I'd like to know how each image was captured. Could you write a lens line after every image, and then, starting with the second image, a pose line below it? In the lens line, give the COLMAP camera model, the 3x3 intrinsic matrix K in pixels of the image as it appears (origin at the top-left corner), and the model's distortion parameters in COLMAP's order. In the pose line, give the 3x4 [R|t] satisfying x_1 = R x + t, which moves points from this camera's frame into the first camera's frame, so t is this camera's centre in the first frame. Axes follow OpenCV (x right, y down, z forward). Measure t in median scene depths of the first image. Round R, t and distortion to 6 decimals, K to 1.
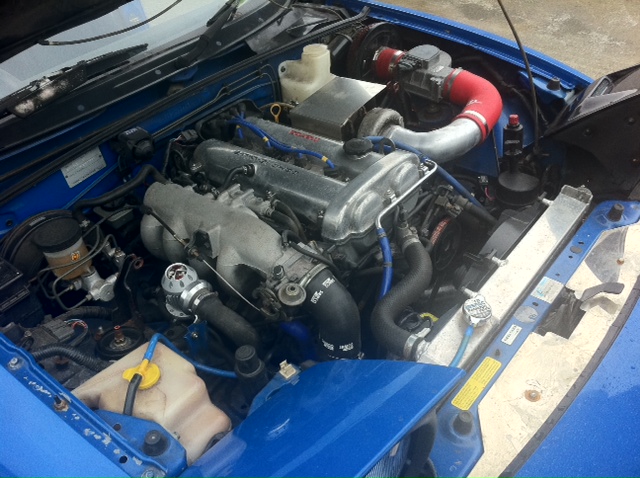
lens RADIAL K [[652.4, 0, 320.0], [0, 652.4, 239.0], [0, 0, 1]] dist [-0.009593, -0.021237]
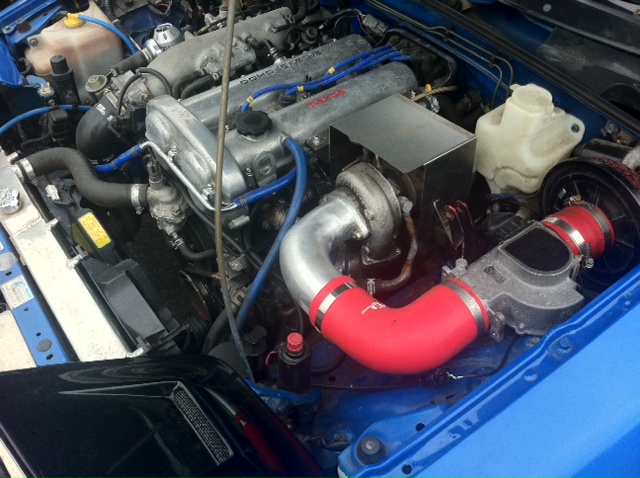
lens RADIAL K [[652.4, 0, 320.0], [0, 652.4, 239.0], [0, 0, 1]] dist [-0.009593, -0.021237]
pose [[-0.262173, 0.754832, -0.601243, 0.618610], [-0.529112, 0.408600, 0.743698, -0.712376], [0.807035, 0.513102, 0.292267, 0.892542]]
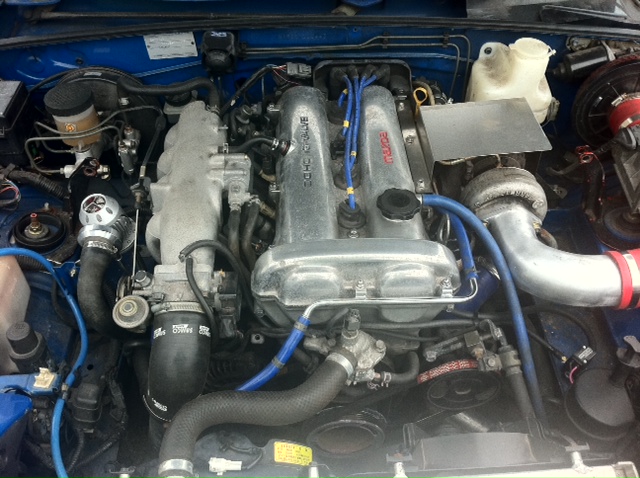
lens RADIAL K [[652.4, 0, 320.0], [0, 652.4, 239.0], [0, 0, 1]] dist [-0.009593, -0.021237]
pose [[0.660711, 0.602523, -0.447691, 0.335525], [-0.502774, 0.798081, 0.332091, -0.297621], [0.557386, 0.005671, 0.830234, 0.366096]]
